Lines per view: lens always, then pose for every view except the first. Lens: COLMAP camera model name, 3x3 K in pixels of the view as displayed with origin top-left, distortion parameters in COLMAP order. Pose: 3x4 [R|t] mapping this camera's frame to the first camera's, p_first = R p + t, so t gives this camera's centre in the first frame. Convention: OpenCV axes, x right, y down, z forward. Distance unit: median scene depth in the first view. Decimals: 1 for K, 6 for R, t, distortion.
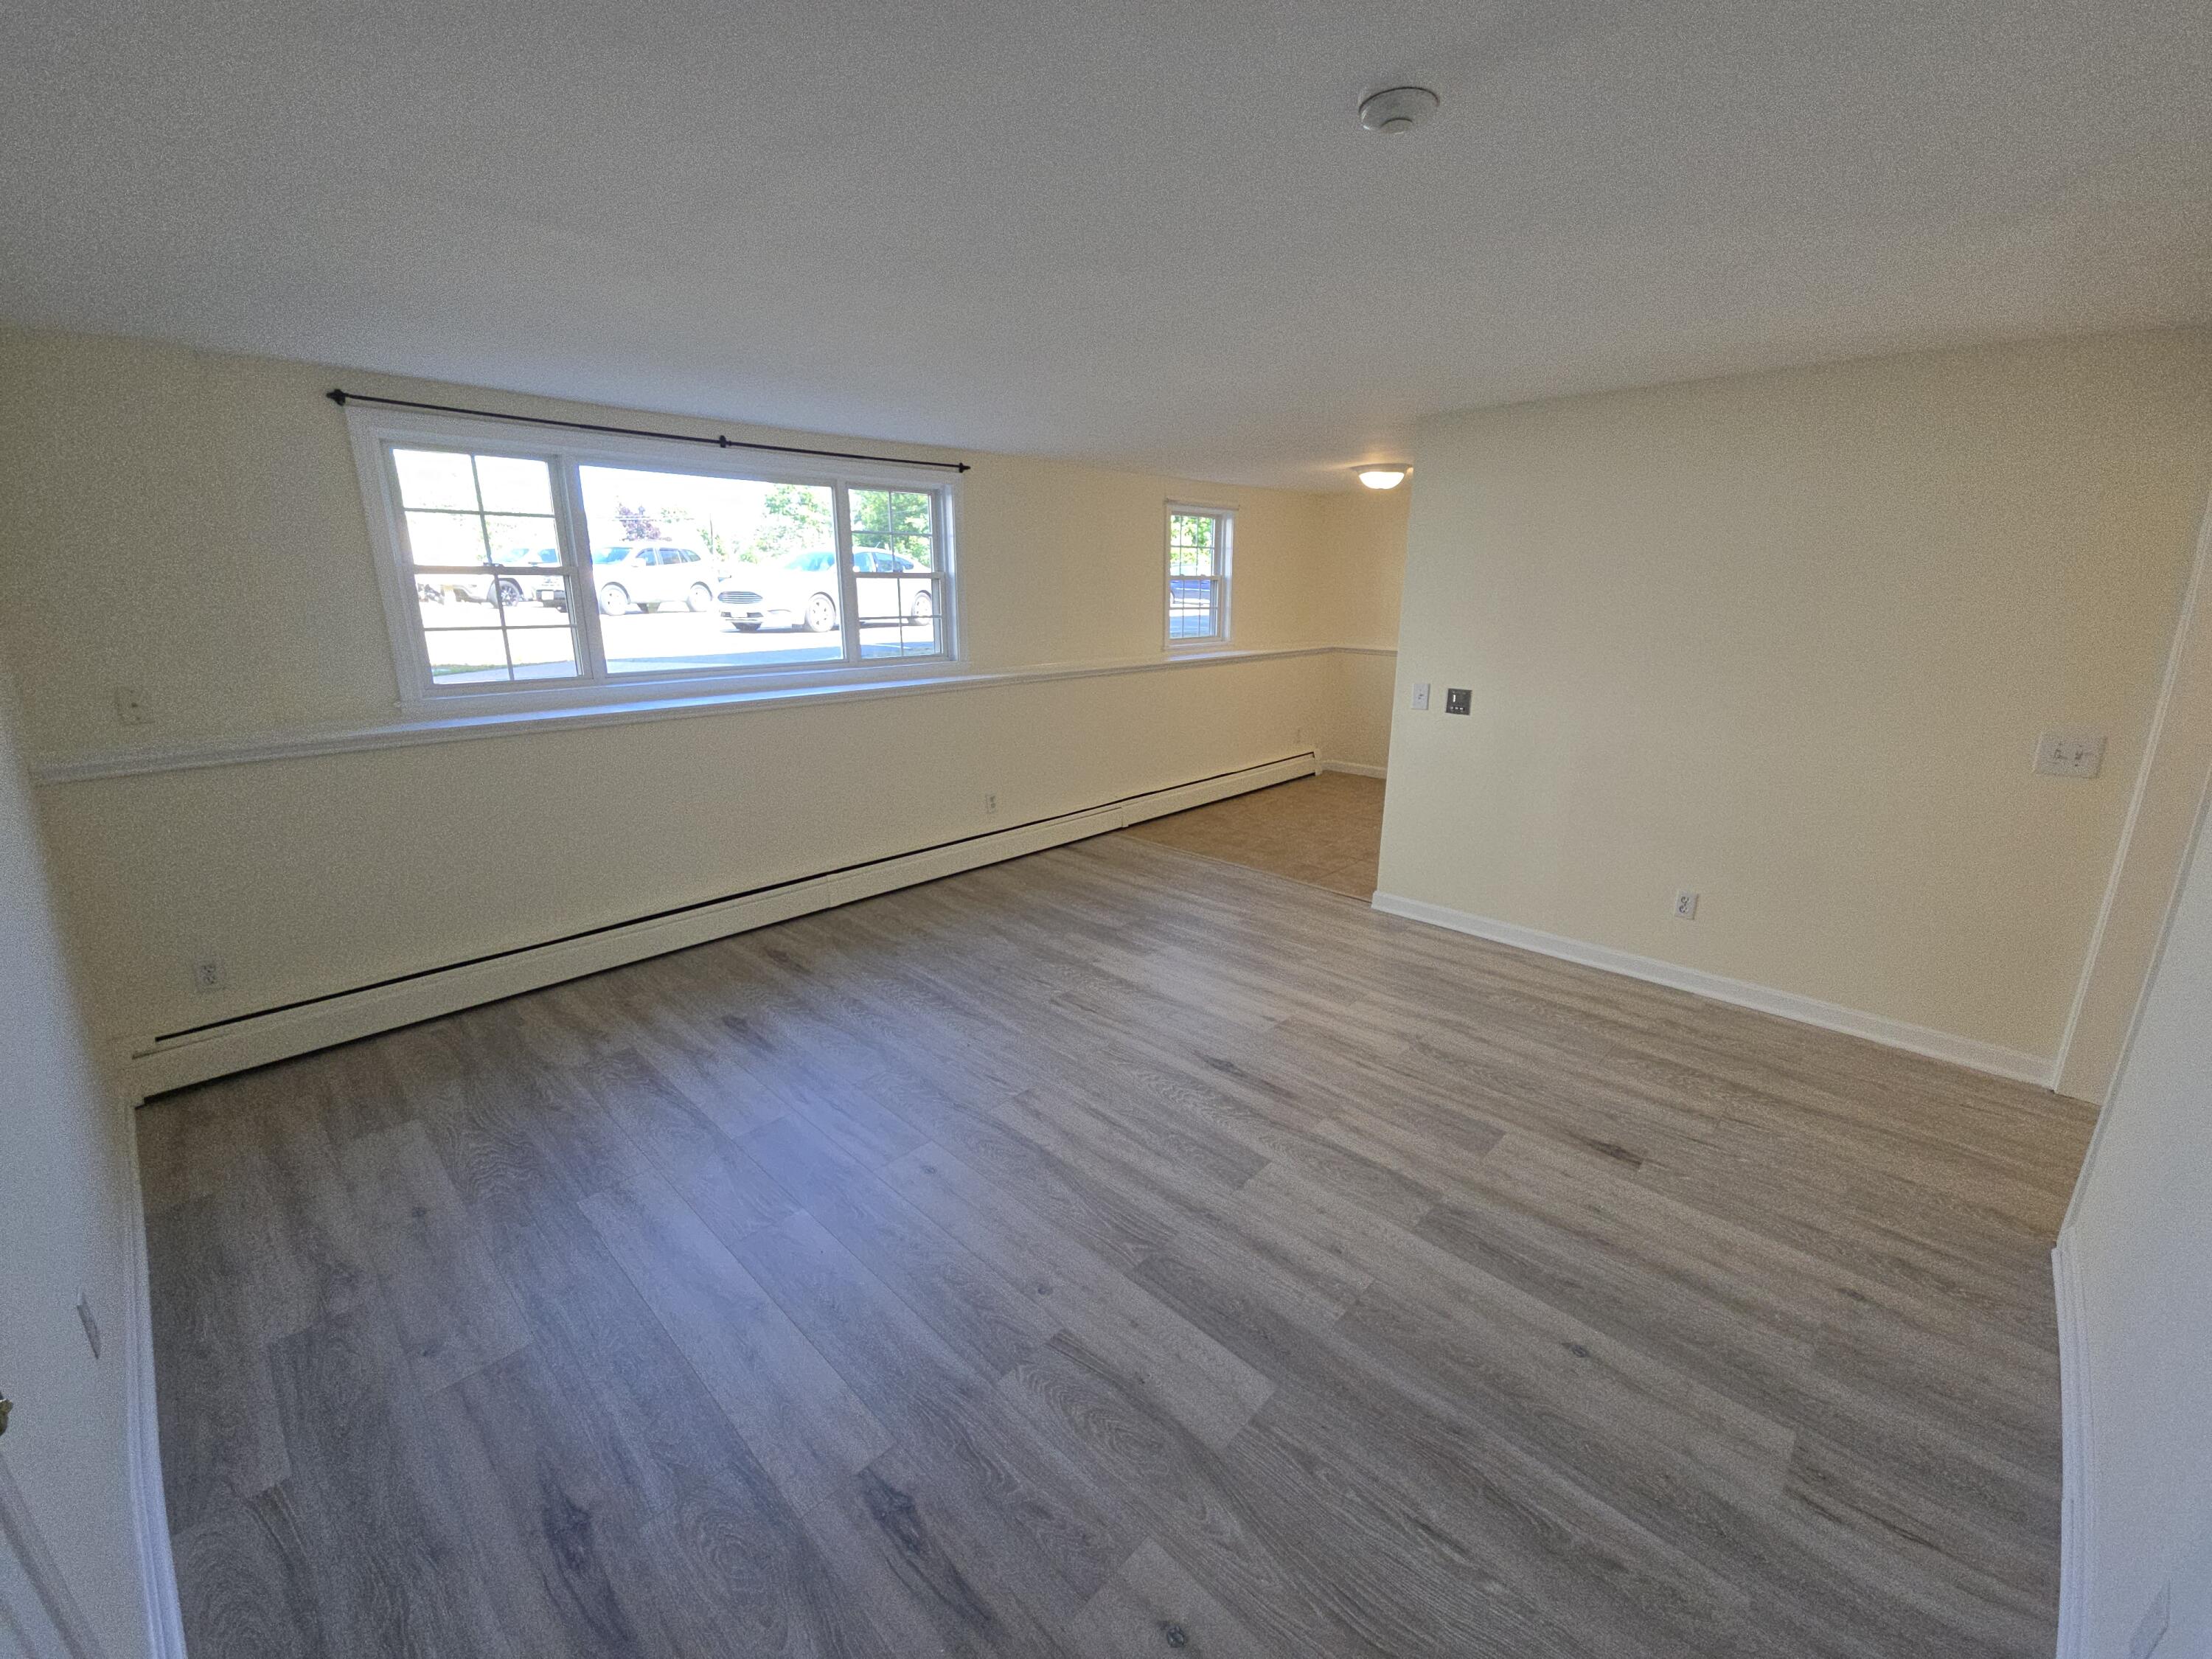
lens RADIAL K [[900.4, 0, 1107.5], [0, 900.4, 819.6], [0, 0, 1]] dist [0.007971, -0.005338]
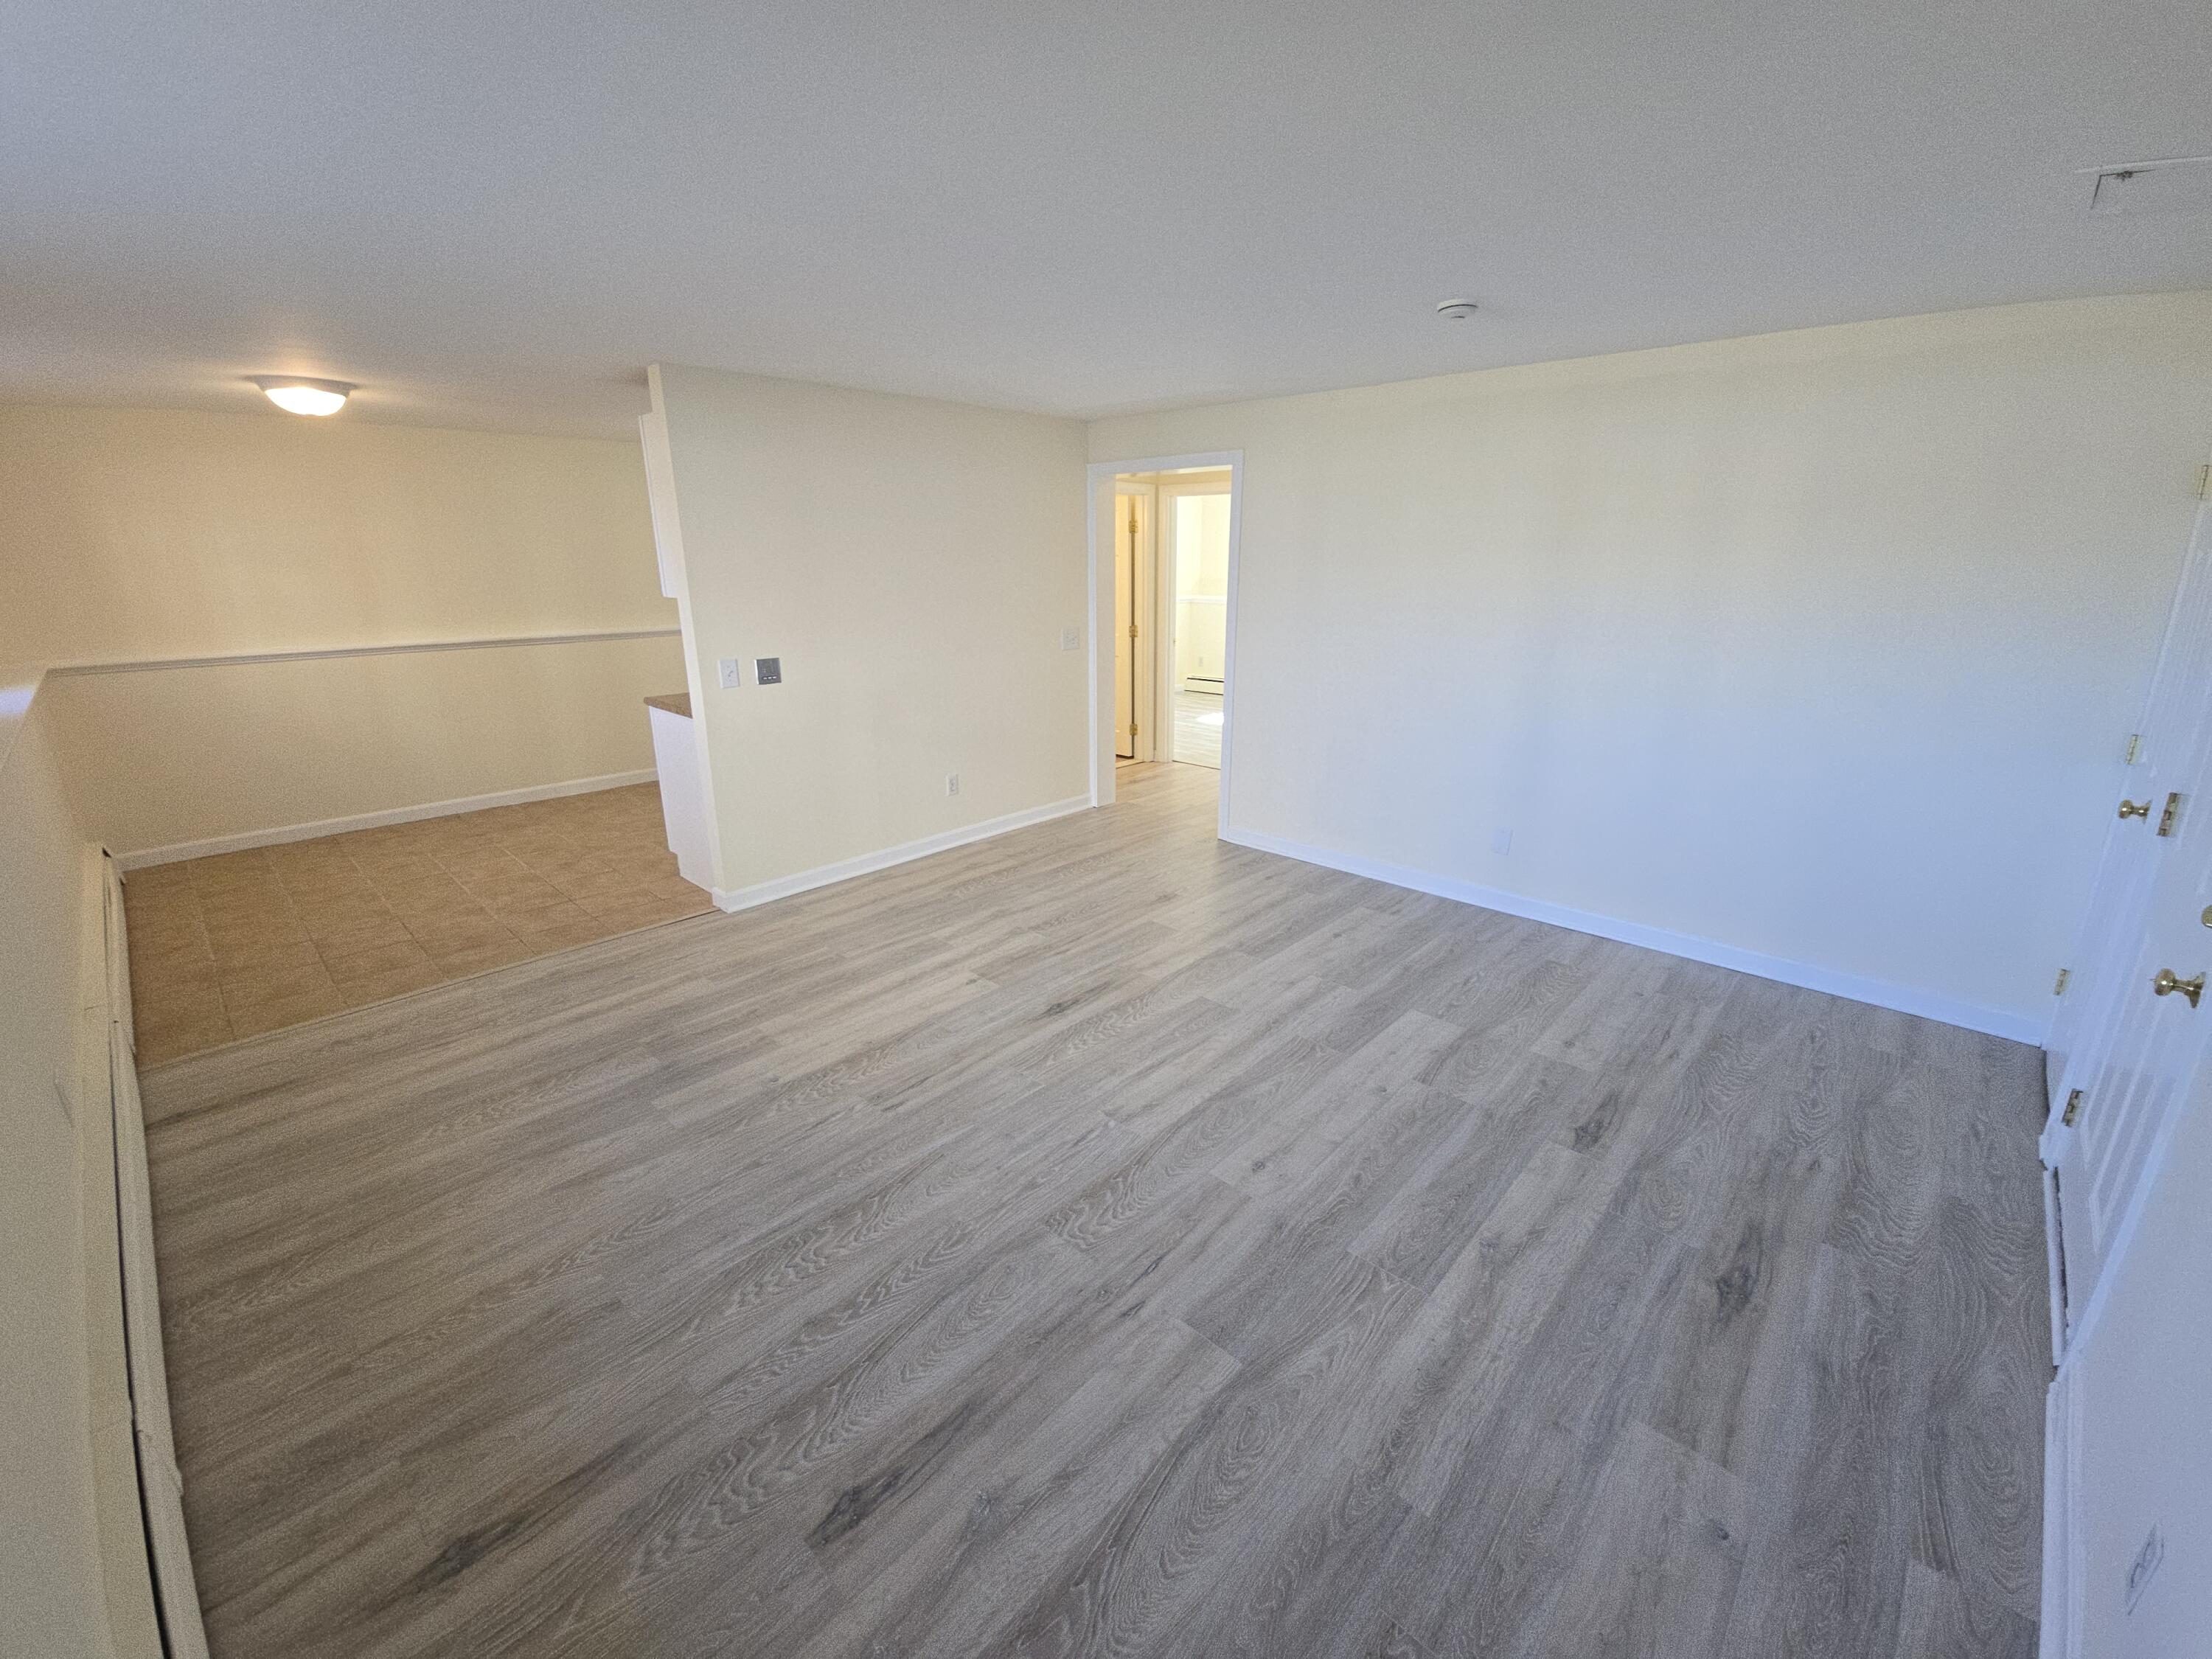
lens RADIAL K [[900.4, 0, 1107.5], [0, 900.4, 819.6], [0, 0, 1]] dist [0.007971, -0.005338]
pose [[-0.016472, -0.286764, 0.957860, -0.751579], [0.257902, 0.924354, 0.281169, -0.196913], [-0.966031, 0.251665, 0.058731, 0.749430]]
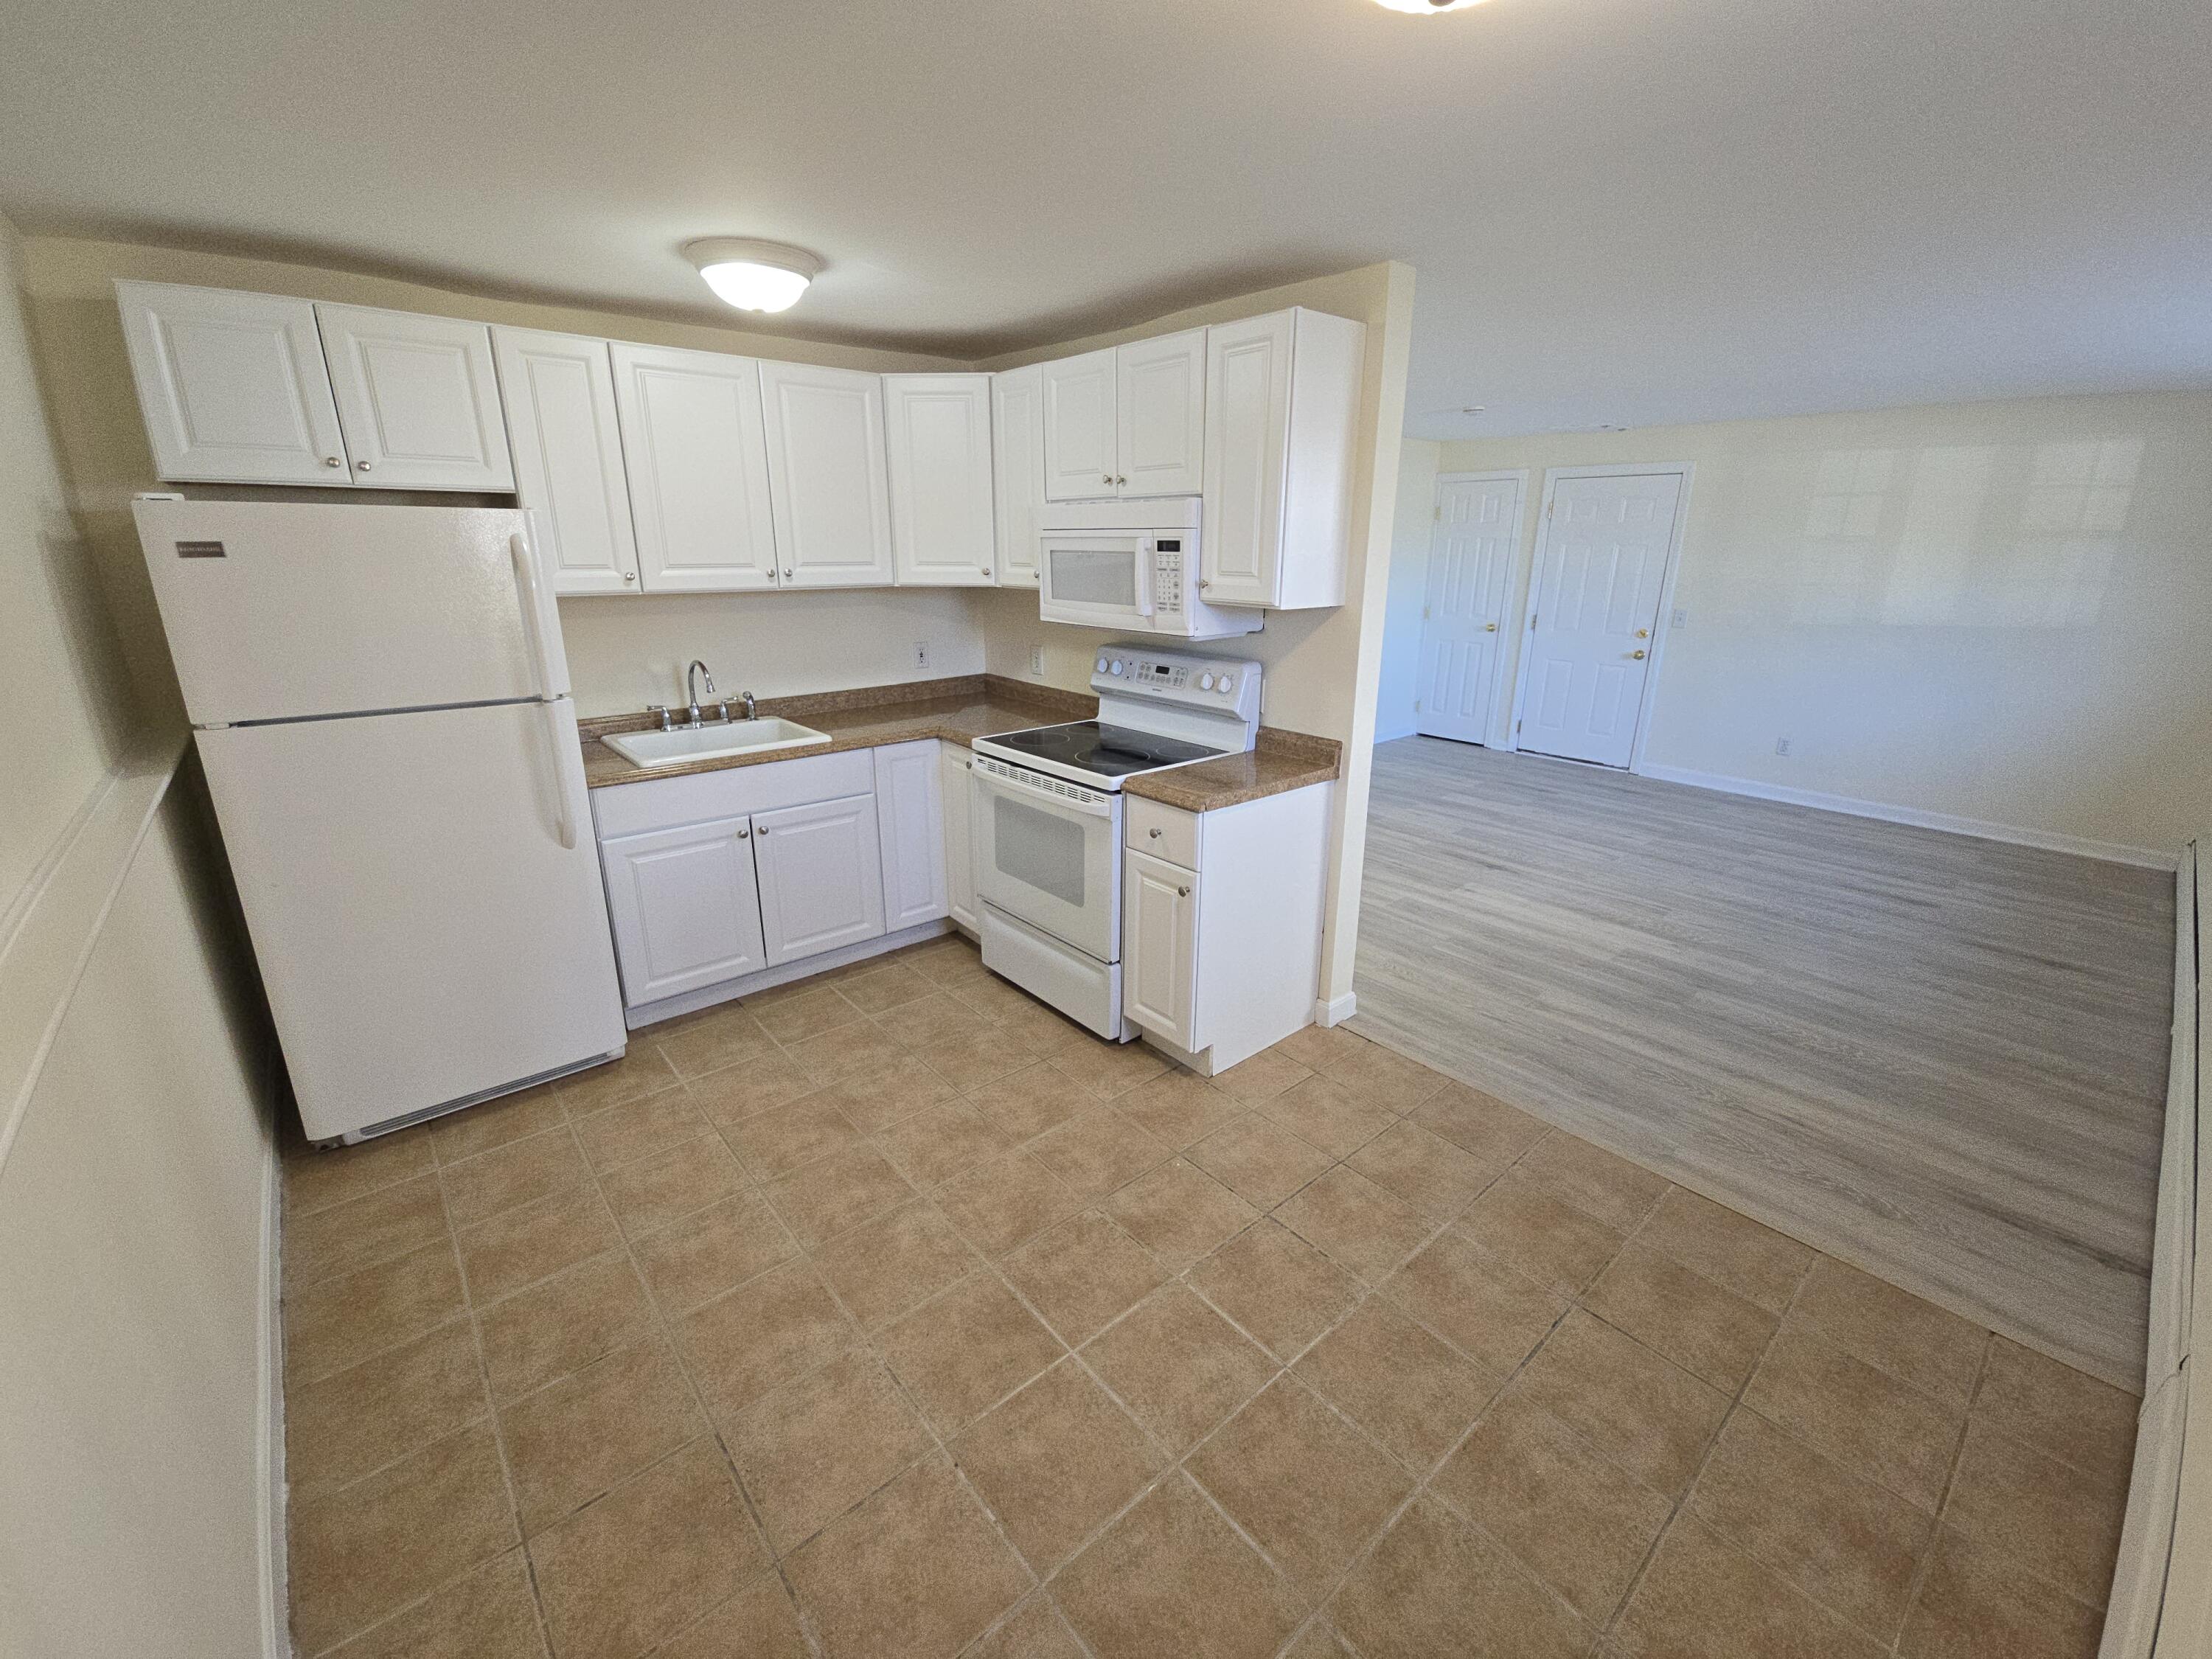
lens RADIAL K [[900.4, 0, 1107.5], [0, 900.4, 819.6], [0, 0, 1]] dist [0.007971, -0.005338]
pose [[-0.995930, -0.032989, 0.083875, 0.581131], [0.016730, 0.846774, 0.531690, -0.539303], [-0.088563, 0.530930, -0.842775, 2.058087]]
